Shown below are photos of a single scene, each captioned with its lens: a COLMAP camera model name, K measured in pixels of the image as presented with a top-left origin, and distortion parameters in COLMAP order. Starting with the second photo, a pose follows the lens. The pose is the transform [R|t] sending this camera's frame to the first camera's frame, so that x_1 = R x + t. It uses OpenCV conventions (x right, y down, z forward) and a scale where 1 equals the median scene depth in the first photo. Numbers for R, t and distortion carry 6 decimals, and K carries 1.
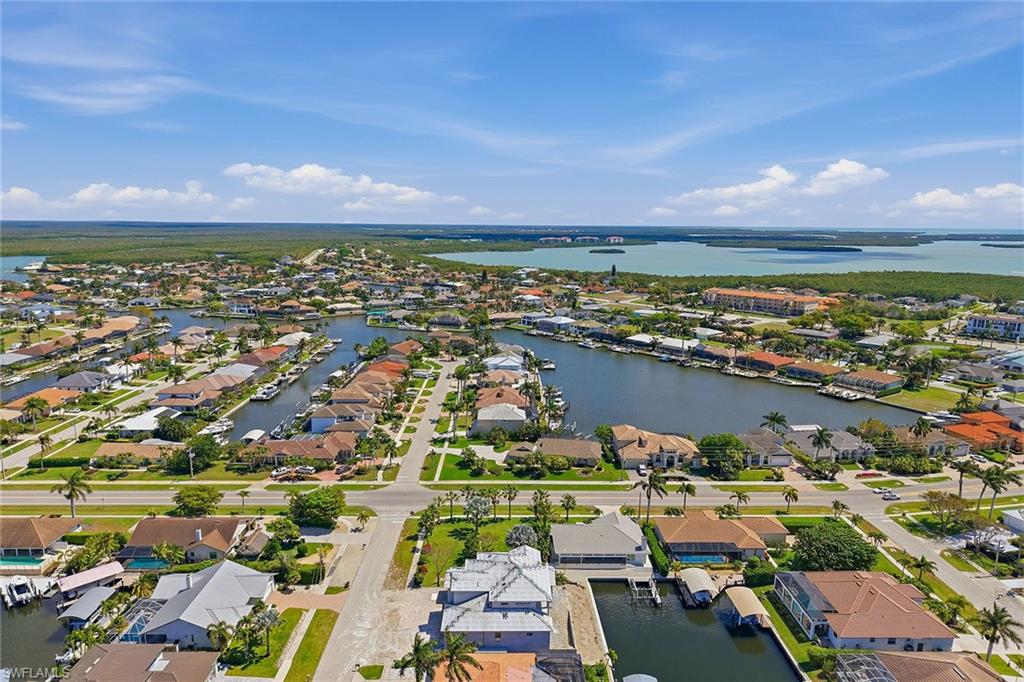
lens RADIAL K [[691.9, 0, 515.0], [0, 691.9, 304.9], [0, 0, 1]] dist [0.058070, -0.059564]
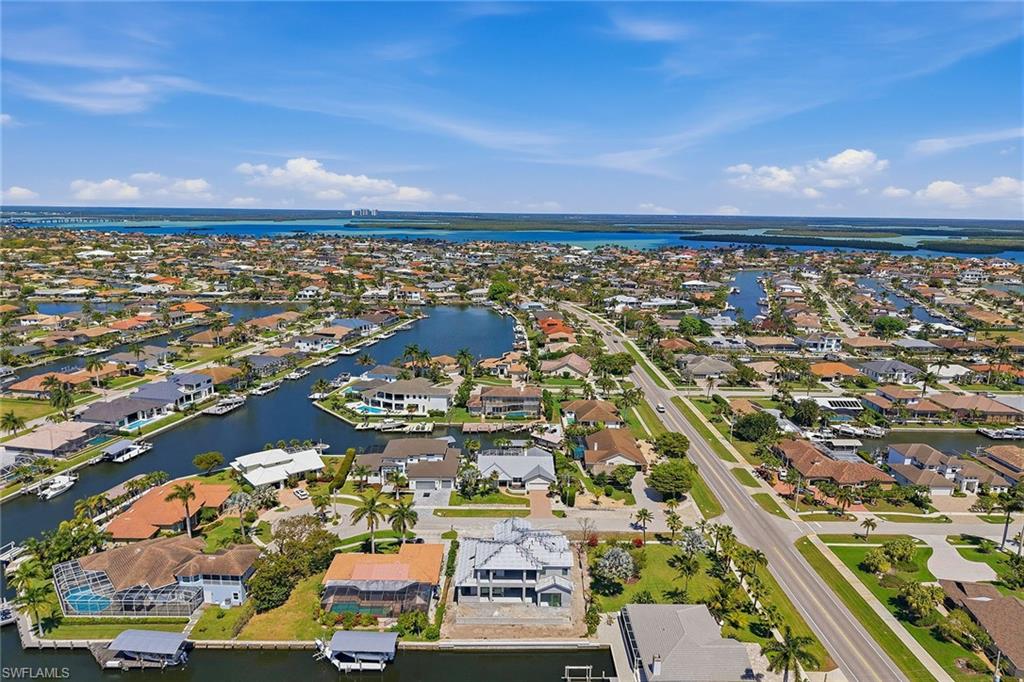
lens RADIAL K [[691.9, 0, 515.0], [0, 691.9, 304.9], [0, 0, 1]] dist [0.058070, -0.059564]
pose [[-0.008940, 0.124336, -0.992200, 0.635333], [-0.131864, 0.983428, 0.124425, -0.064611], [0.991227, 0.131948, 0.007603, 0.607292]]
